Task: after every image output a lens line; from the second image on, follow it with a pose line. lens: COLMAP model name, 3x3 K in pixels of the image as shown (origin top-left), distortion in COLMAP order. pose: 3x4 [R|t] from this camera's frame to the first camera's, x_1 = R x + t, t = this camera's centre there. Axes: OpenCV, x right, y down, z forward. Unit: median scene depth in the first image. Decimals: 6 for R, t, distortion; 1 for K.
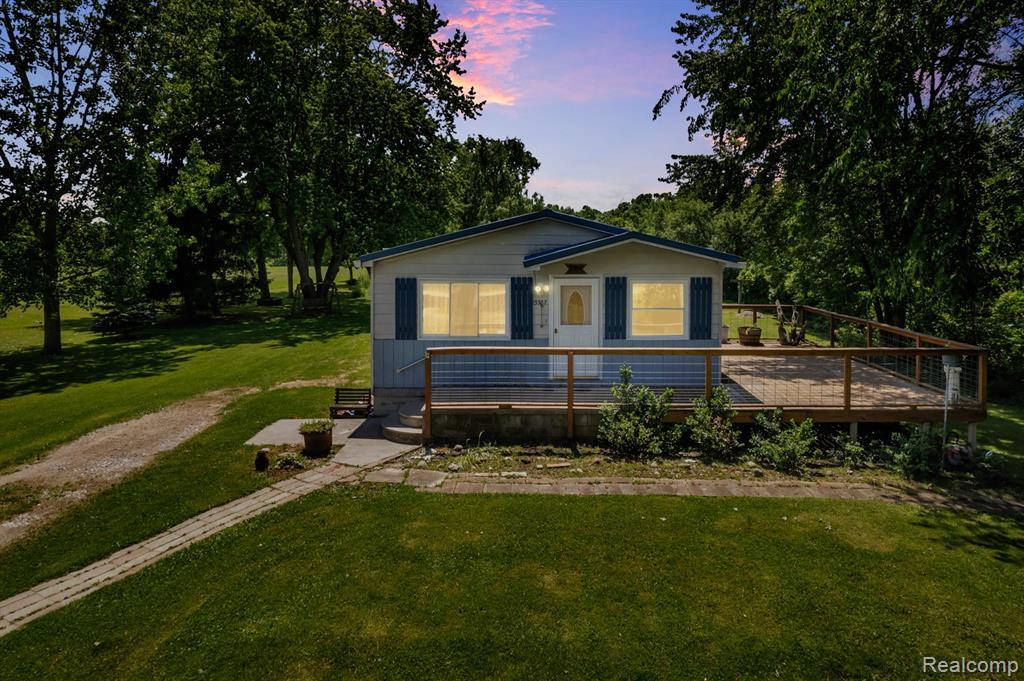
lens RADIAL K [[690.0, 0, 530.5], [0, 690.0, 267.2], [0, 0, 1]] dist [-0.058275, 0.041288]
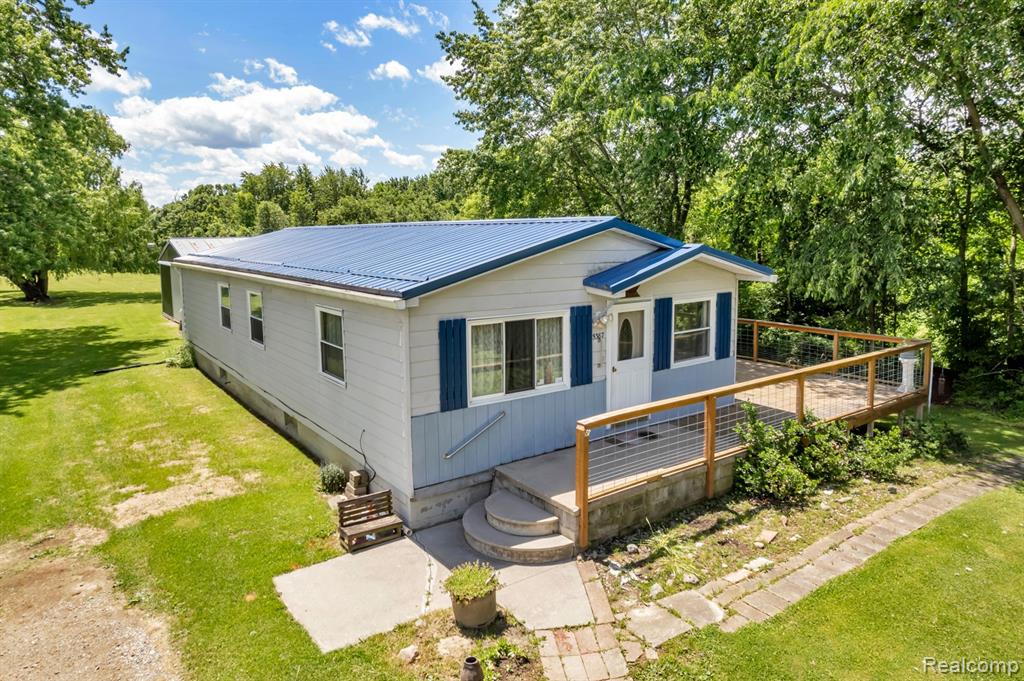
lens RADIAL K [[679.8, 0, 506.7], [0, 679.8, 311.6], [0, 0, 1]] dist [-0.072846, 0.062219]
pose [[0.802829, -0.077480, 0.591154, -0.615560], [0.031597, 0.995656, 0.087586, -0.056765], [-0.595372, -0.051638, 0.801789, 0.512770]]
